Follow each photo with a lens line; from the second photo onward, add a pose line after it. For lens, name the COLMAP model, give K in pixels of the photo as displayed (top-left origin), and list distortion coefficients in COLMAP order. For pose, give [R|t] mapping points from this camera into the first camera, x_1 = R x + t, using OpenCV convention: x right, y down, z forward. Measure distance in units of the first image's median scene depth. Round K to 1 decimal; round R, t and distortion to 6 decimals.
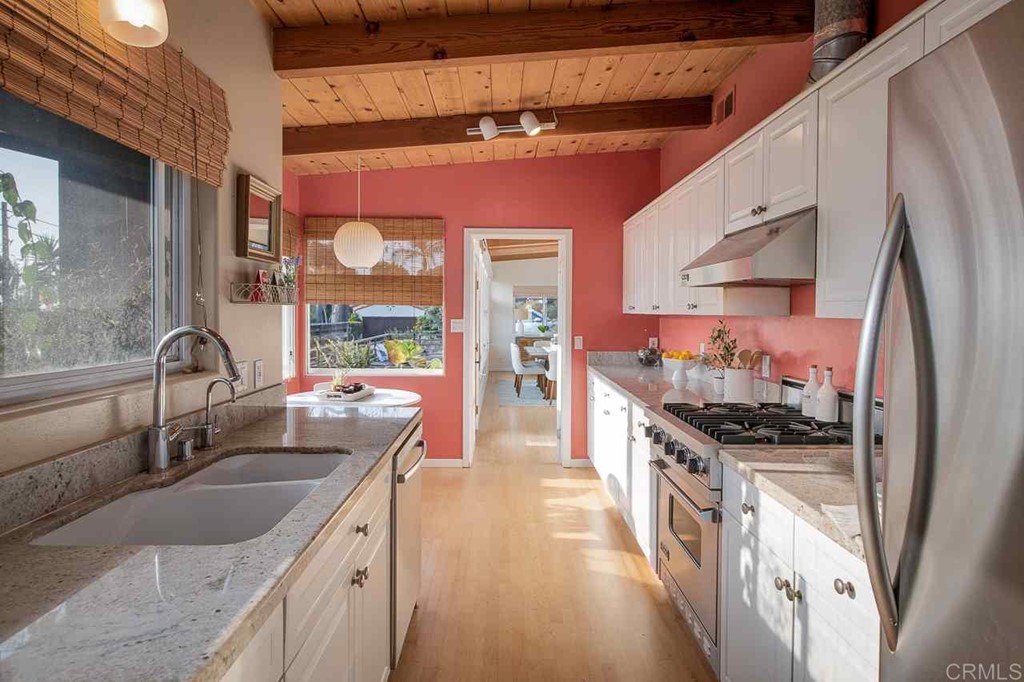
lens RADIAL K [[540.2, 0, 517.7], [0, 540.2, 319.9], [0, 0, 1]] dist [-0.000683, 0.000745]
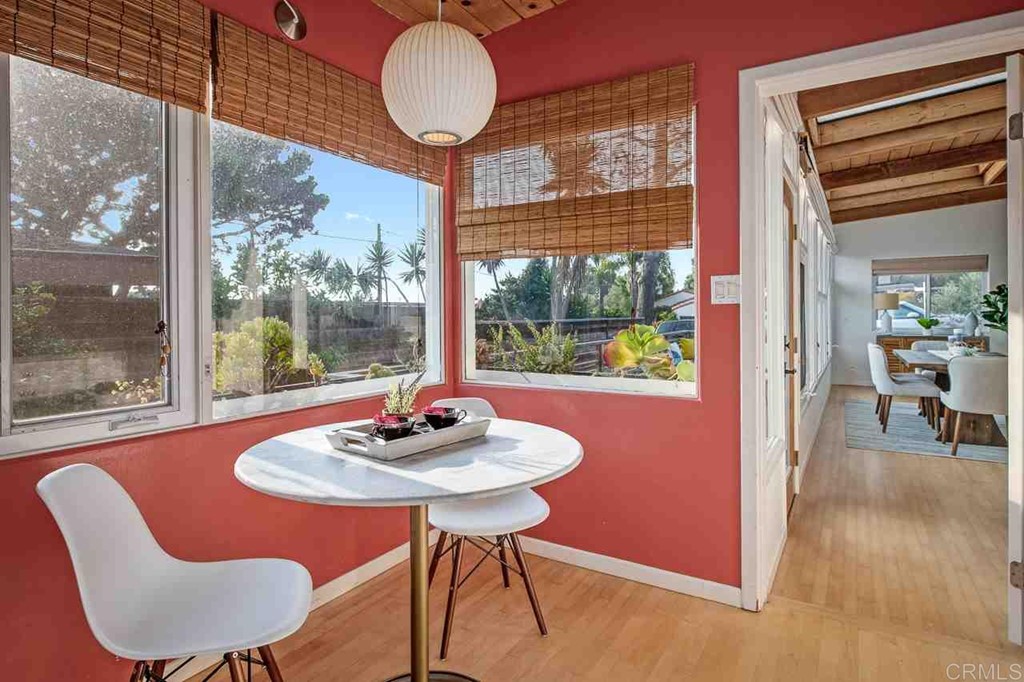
lens RADIAL K [[540.2, 0, 517.7], [0, 540.2, 319.9], [0, 0, 1]] dist [-0.000683, 0.000745]
pose [[0.831582, -0.009101, -0.555327, -0.002925], [0.006204, 0.999956, -0.007098, 0.020121], [0.555367, 0.002457, 0.831602, 0.276557]]
